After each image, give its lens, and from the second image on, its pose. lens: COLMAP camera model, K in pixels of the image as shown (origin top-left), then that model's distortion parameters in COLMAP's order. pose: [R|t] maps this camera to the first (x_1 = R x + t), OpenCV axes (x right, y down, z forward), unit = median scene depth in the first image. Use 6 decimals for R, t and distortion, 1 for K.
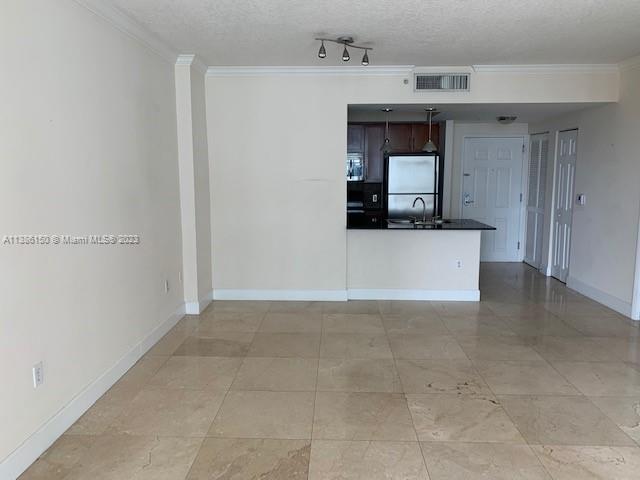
lens RADIAL K [[482.3, 0, 320.0], [0, 482.3, 240.0], [0, 0, 1]] dist [0.036461, -0.001679]
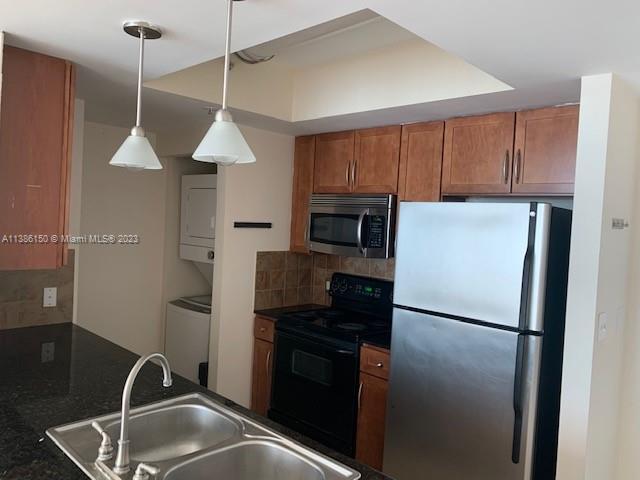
lens RADIAL K [[482.3, 0, 320.0], [0, 482.3, 240.0], [0, 0, 1]] dist [0.036461, -0.001679]
pose [[0.751314, 0.069554, -0.656270, 0.331881], [-0.151338, 0.986089, -0.068747, -0.109900], [0.642359, 0.150969, 0.751388, 0.690664]]
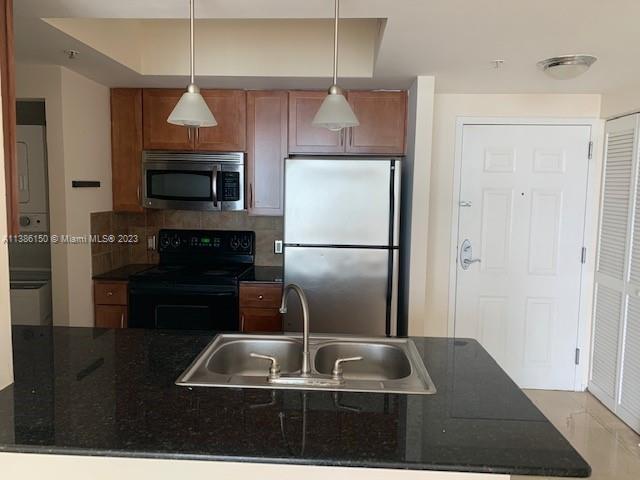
lens RADIAL K [[474.0, 0, 320.0], [0, 474.0, 240.0], [0, 0, 1]] dist [0.051113, -0.002418]
pose [[0.999742, 0.020251, -0.010280, 0.178238], [-0.020674, 0.998867, -0.042862, -0.081858], [0.009401, 0.043064, 0.999028, 0.573262]]
